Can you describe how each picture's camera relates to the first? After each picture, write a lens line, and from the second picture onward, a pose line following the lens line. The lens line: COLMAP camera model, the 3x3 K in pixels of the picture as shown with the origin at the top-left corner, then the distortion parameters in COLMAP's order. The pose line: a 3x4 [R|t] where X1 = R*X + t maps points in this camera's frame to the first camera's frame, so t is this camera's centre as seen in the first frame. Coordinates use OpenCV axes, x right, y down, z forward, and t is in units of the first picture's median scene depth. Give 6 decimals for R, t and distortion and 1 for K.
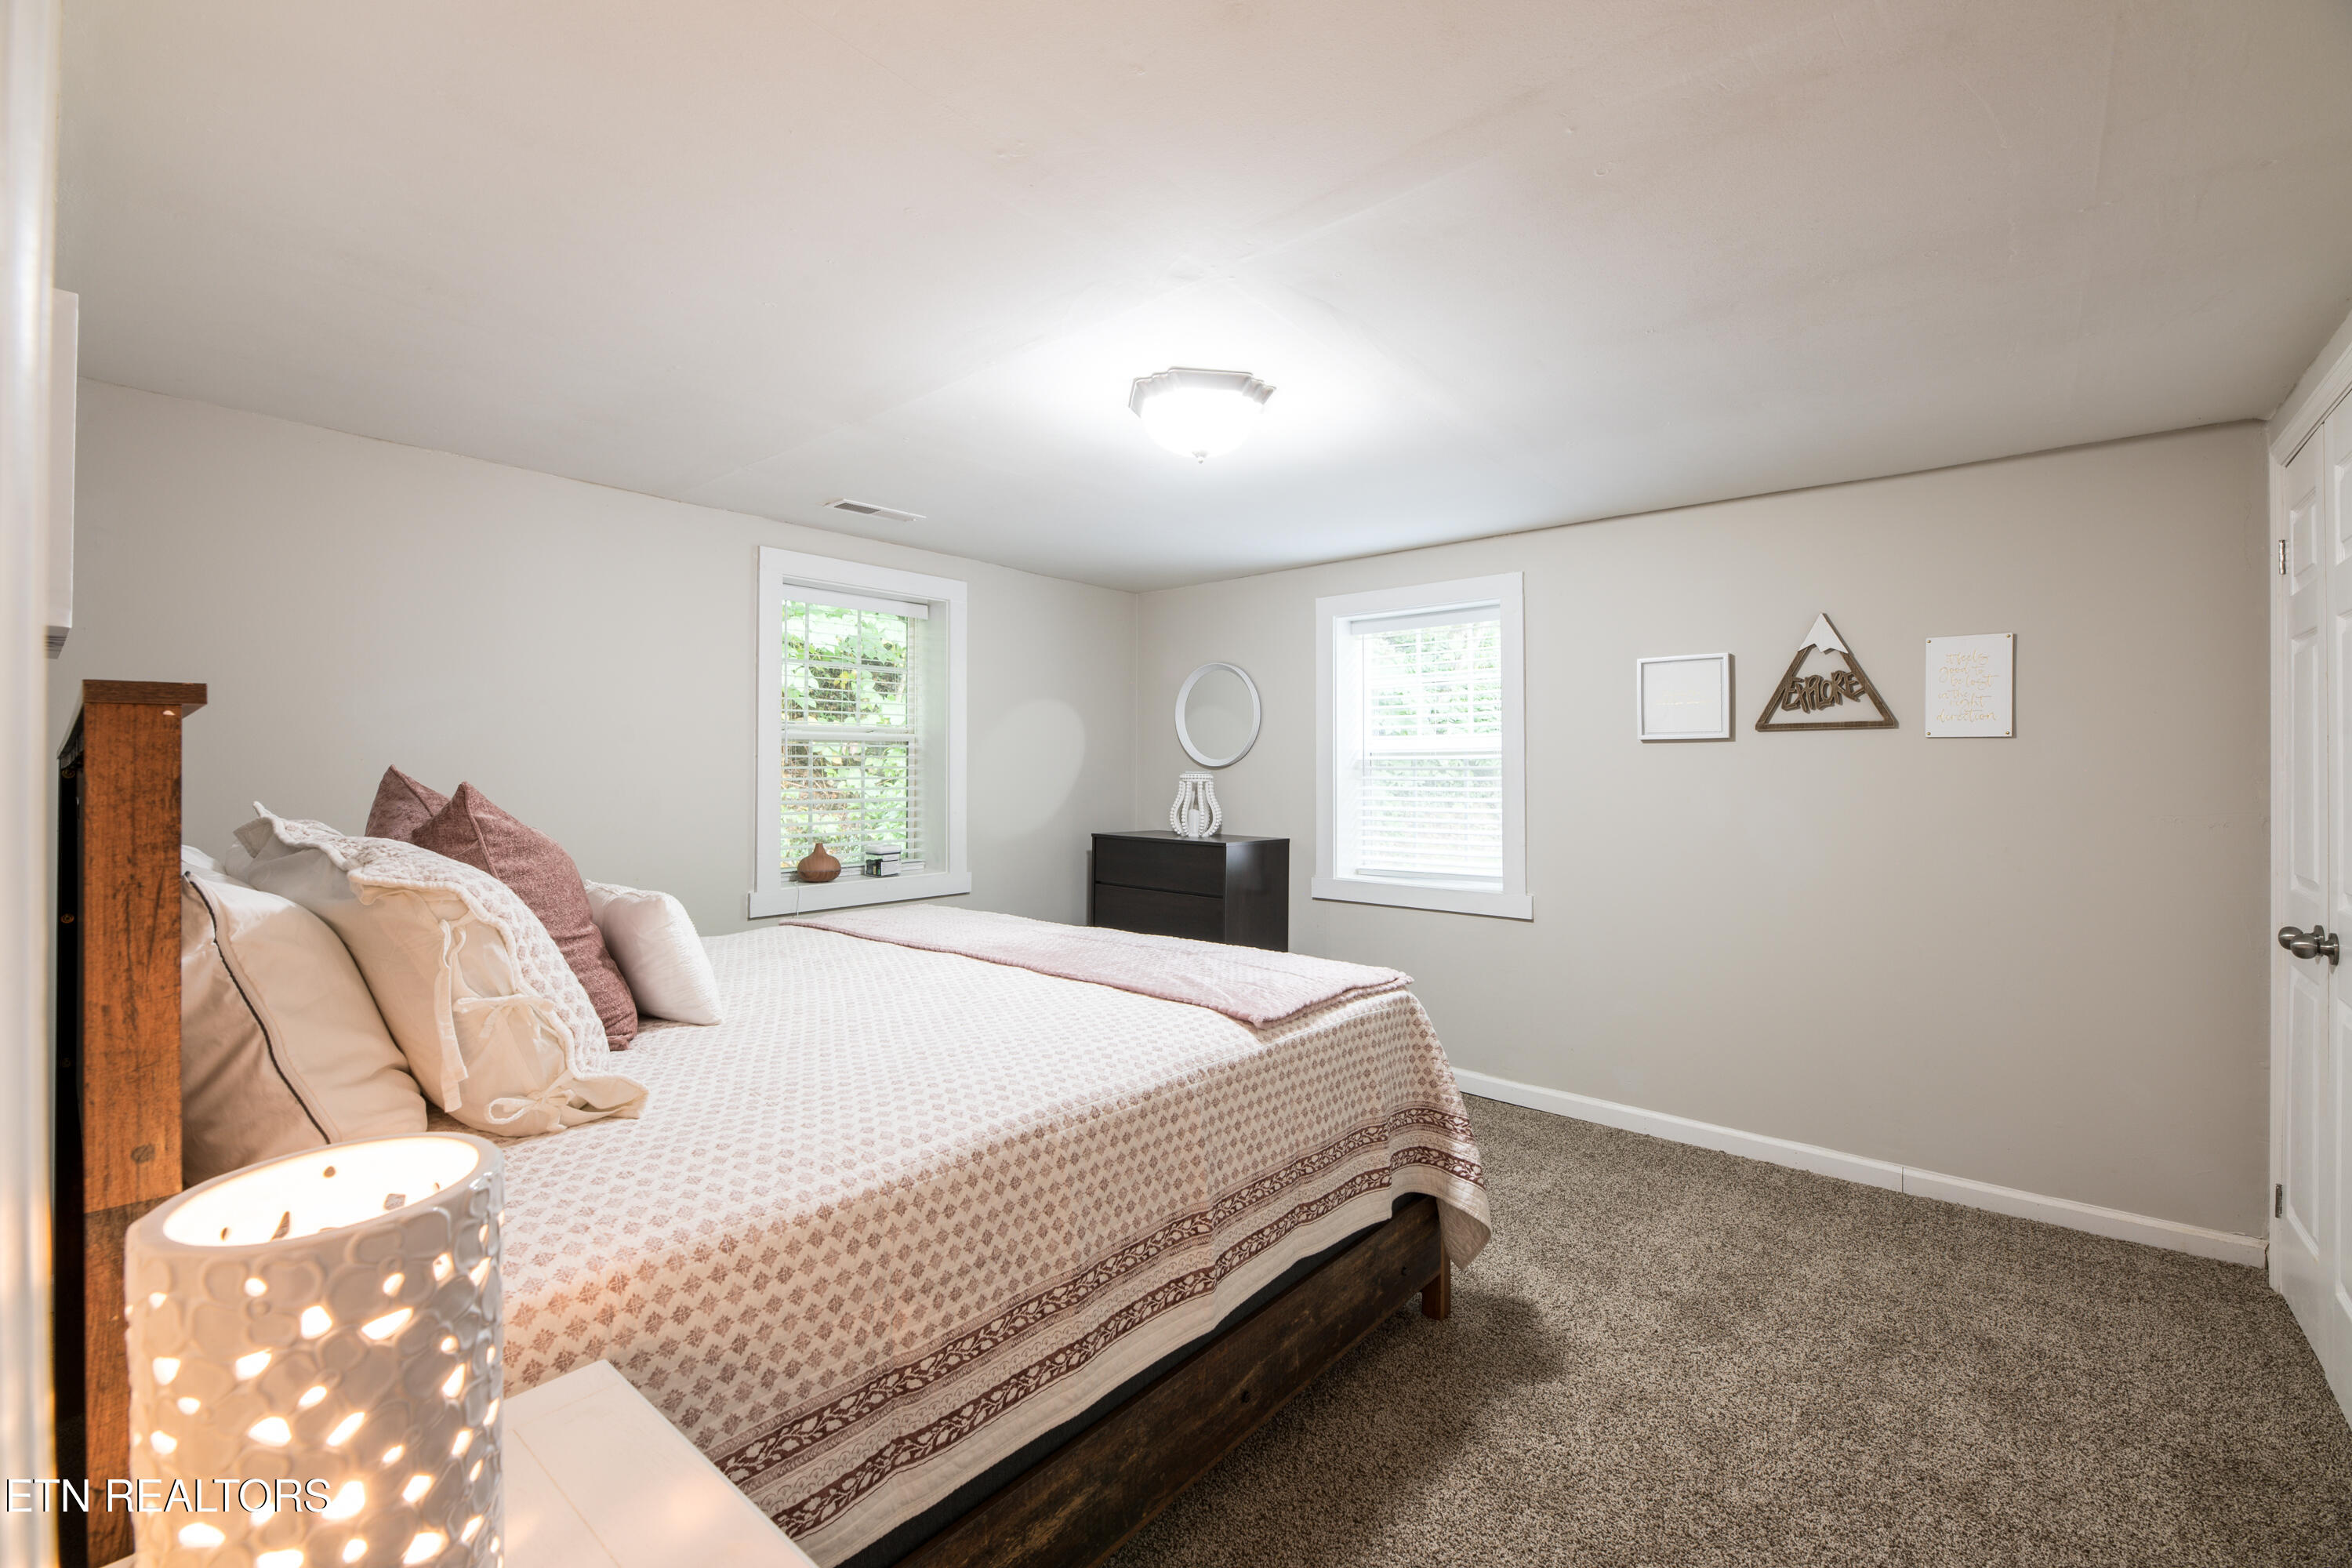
lens RADIAL K [[994.2, 0, 1176.7], [0, 994.2, 764.1], [0, 0, 1]] dist [-0.000272, -0.000029]
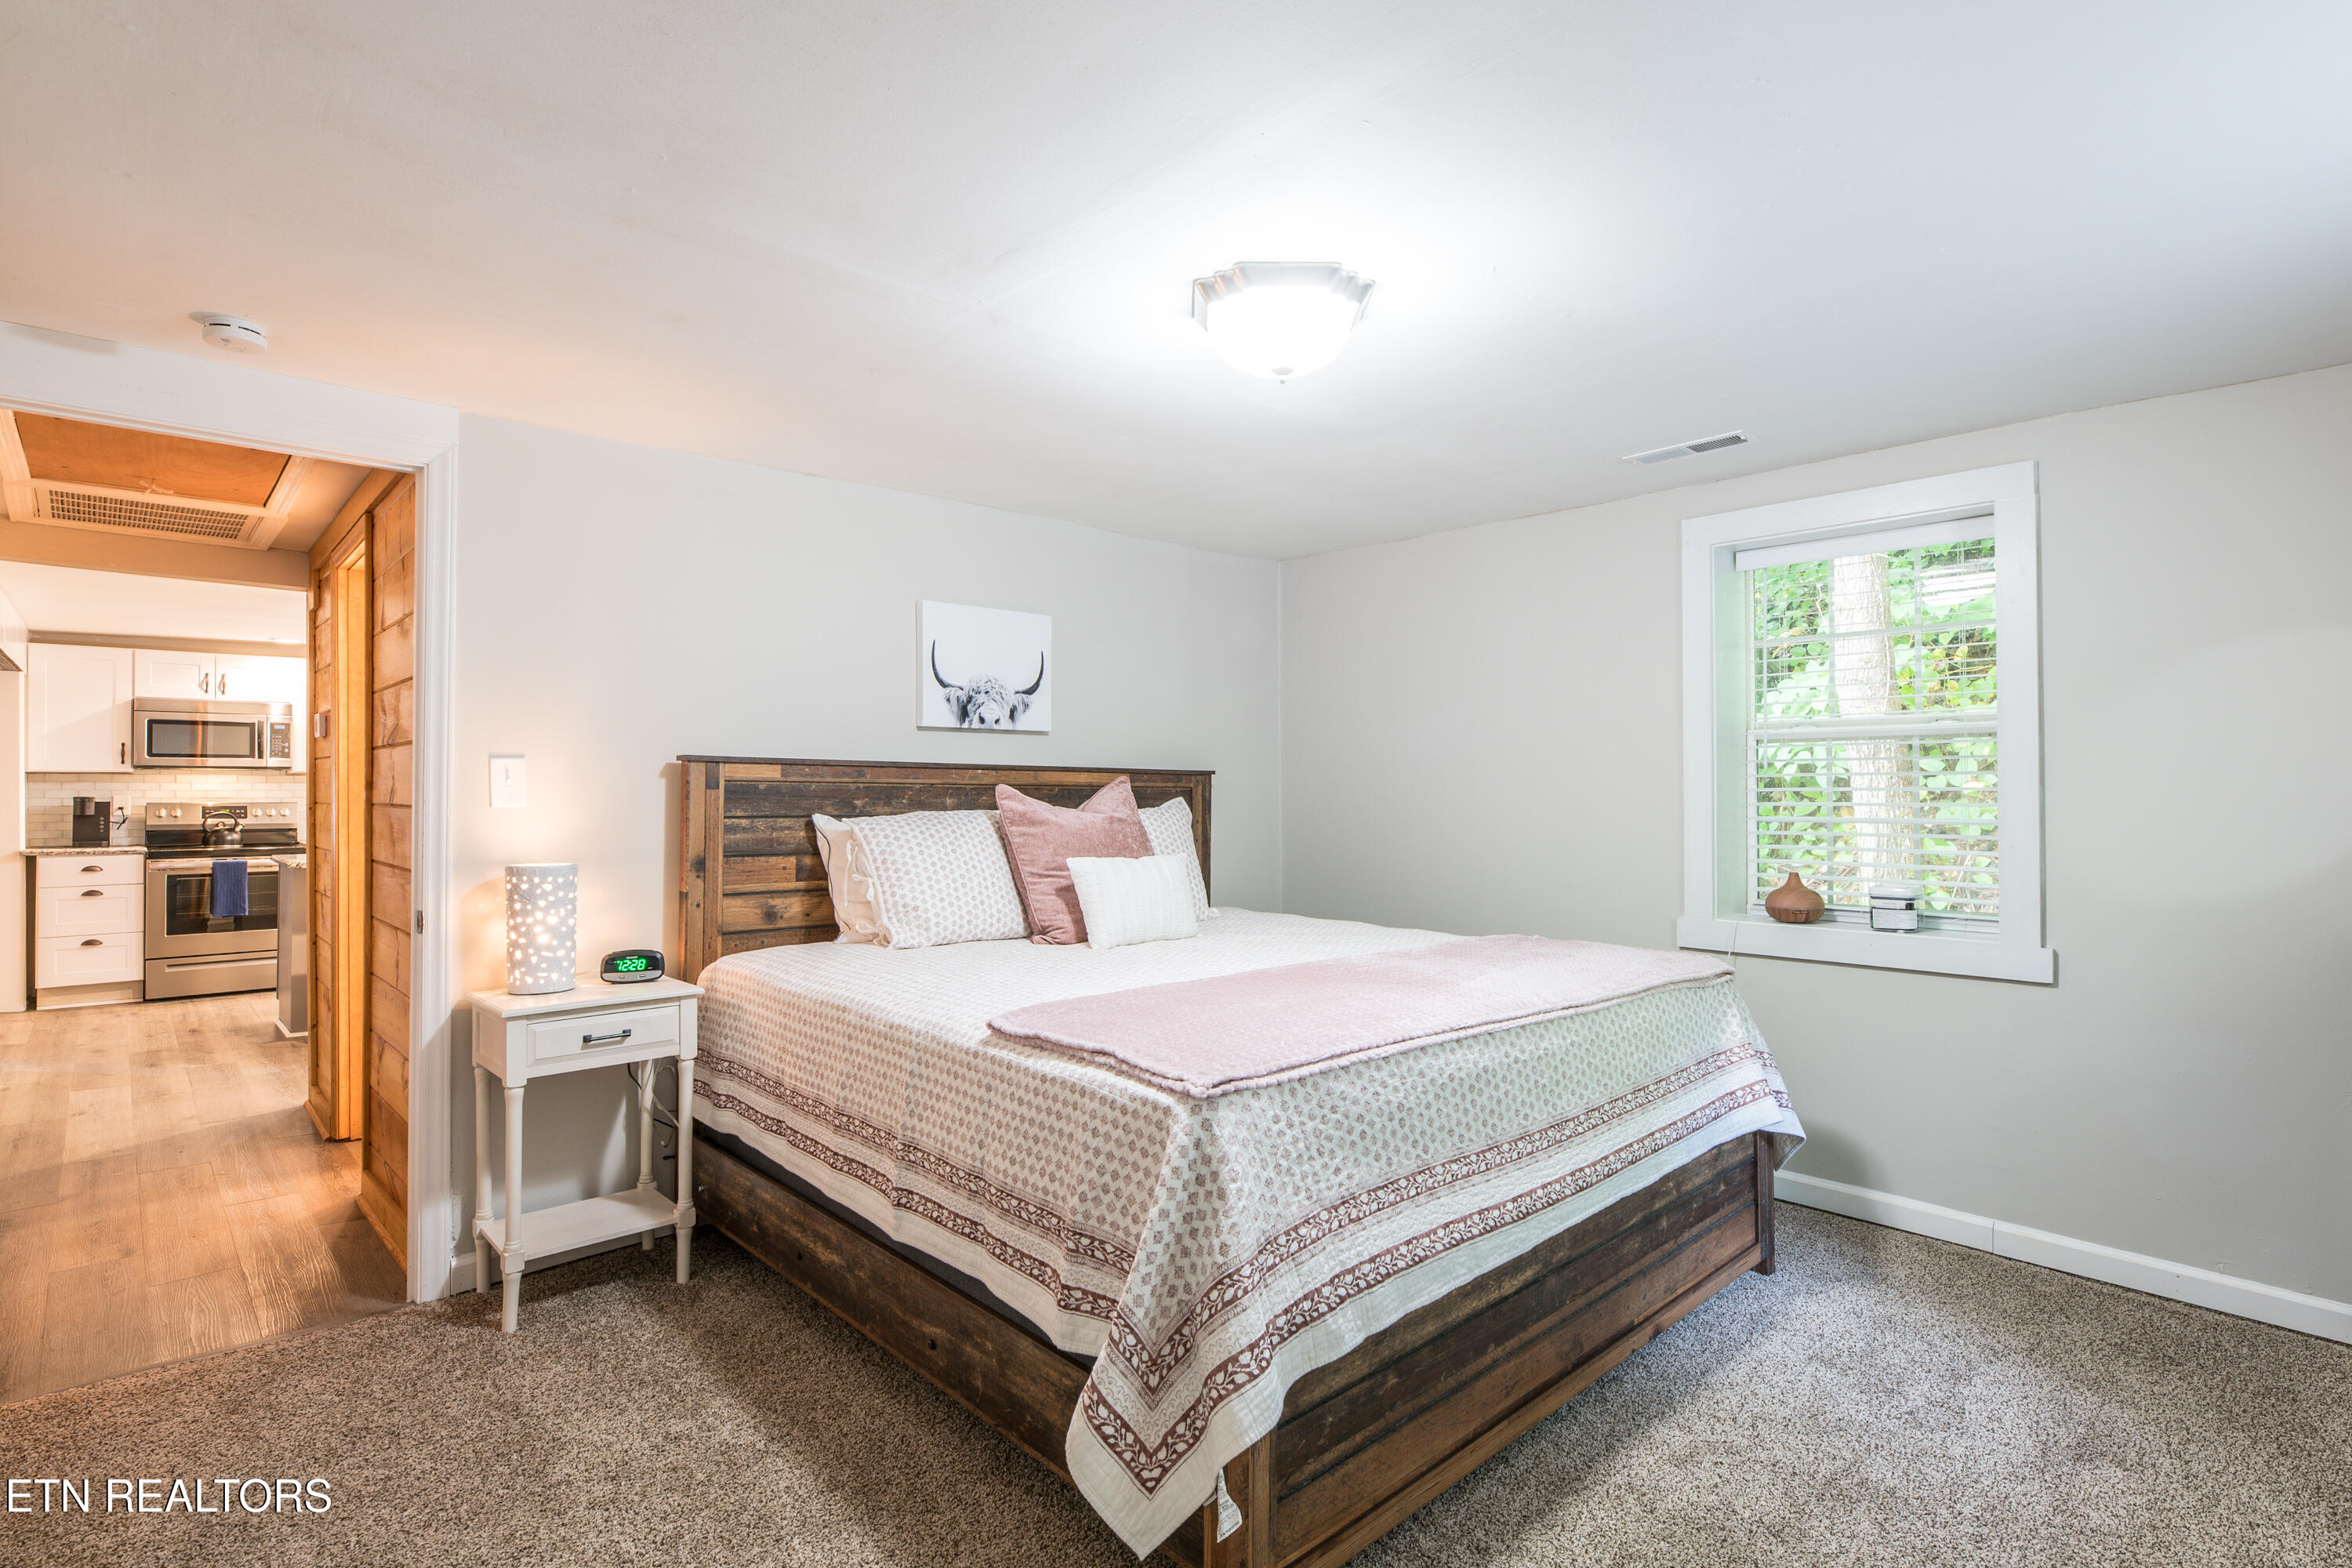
lens RADIAL K [[1122.5, 0, 1176.0], [0, 1122.5, 784.0], [0, 0, 1]] dist [0.000759, 0.000323]
pose [[-0.108271, -0.001207, -0.994121, 1.130654], [0.006913, 0.999974, -0.001967, 0.018976], [0.994097, -0.007086, -0.108260, 1.247785]]
